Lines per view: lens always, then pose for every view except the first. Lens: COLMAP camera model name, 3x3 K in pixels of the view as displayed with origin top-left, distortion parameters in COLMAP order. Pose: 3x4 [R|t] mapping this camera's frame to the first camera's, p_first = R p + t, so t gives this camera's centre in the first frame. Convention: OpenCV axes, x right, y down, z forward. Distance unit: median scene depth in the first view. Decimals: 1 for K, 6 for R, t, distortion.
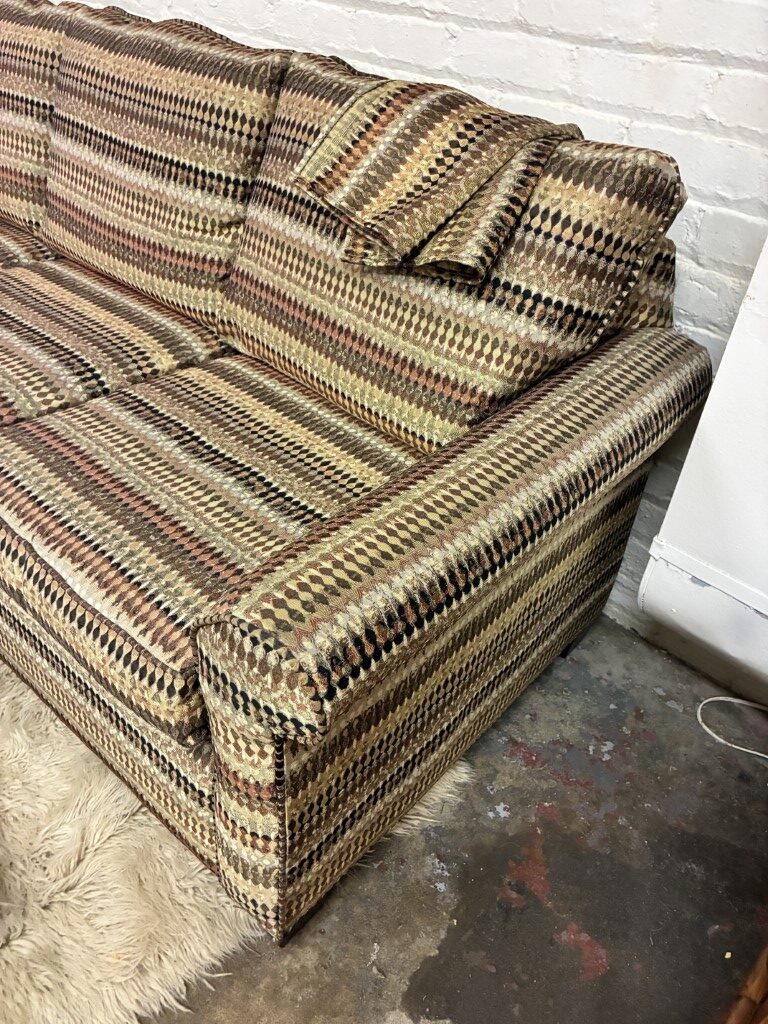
lens RADIAL K [[771.9, 0, 390.9], [0, 771.9, 507.7], [0, 0, 1]] dist [0.046996, -0.056687]
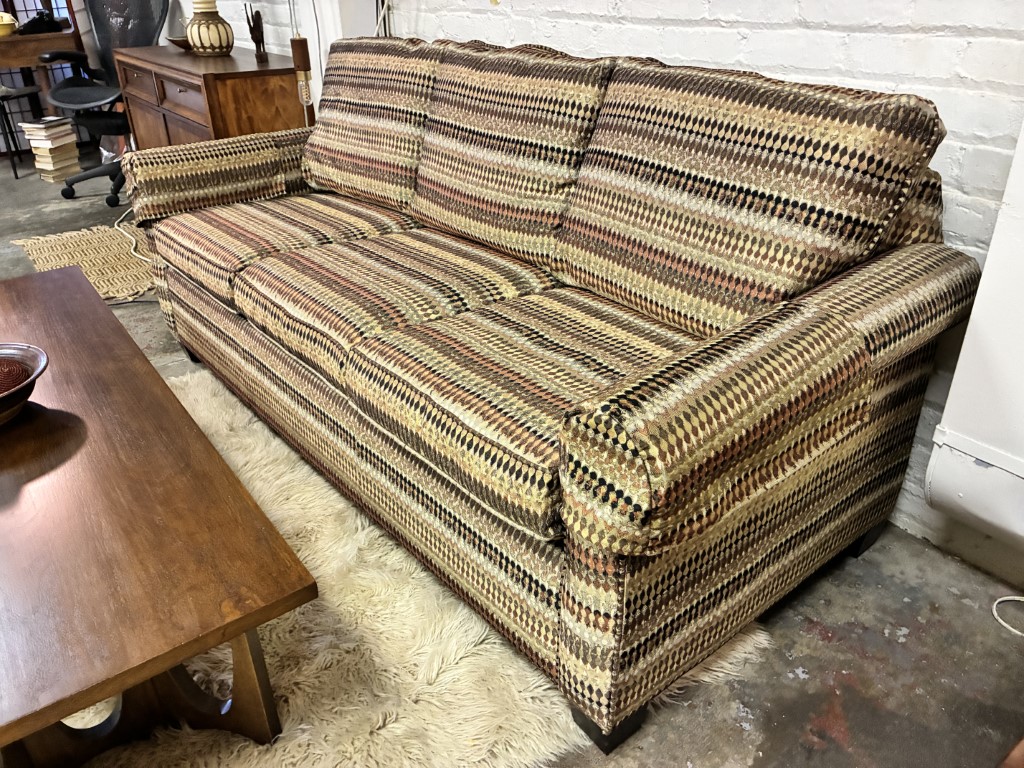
lens RADIAL K [[771.9, 0, 520.8], [0, 771.9, 385.8], [0, 0, 1]] dist [0.046996, -0.056687]
pose [[0.983329, 0.002492, -0.181816, -0.056930], [-0.032819, 0.985916, -0.163989, 0.218216], [0.178847, 0.167222, 0.969562, -0.247381]]
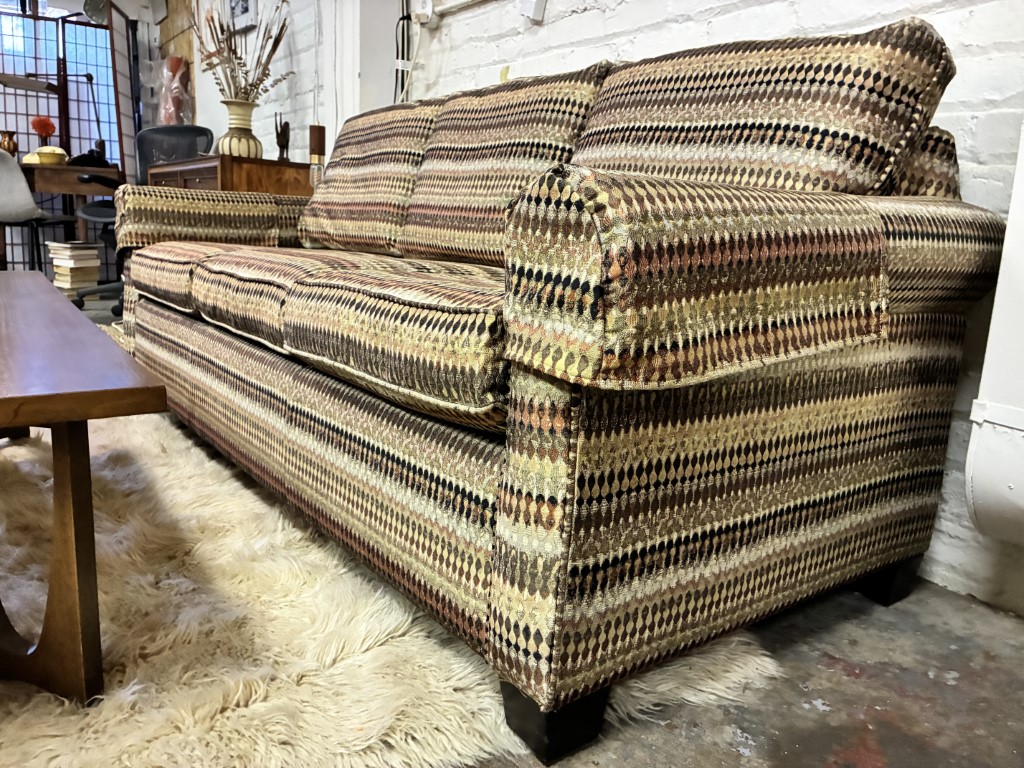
lens RADIAL K [[772.9, 0, 523.5], [0, 772.9, 381.6], [0, 0, 1]] dist [0.064878, -0.085963]
pose [[0.980745, 0.023624, -0.193857, -0.013690], [-0.109390, 0.888771, -0.445107, 0.582704], [0.161779, 0.457743, 0.874242, 0.088935]]
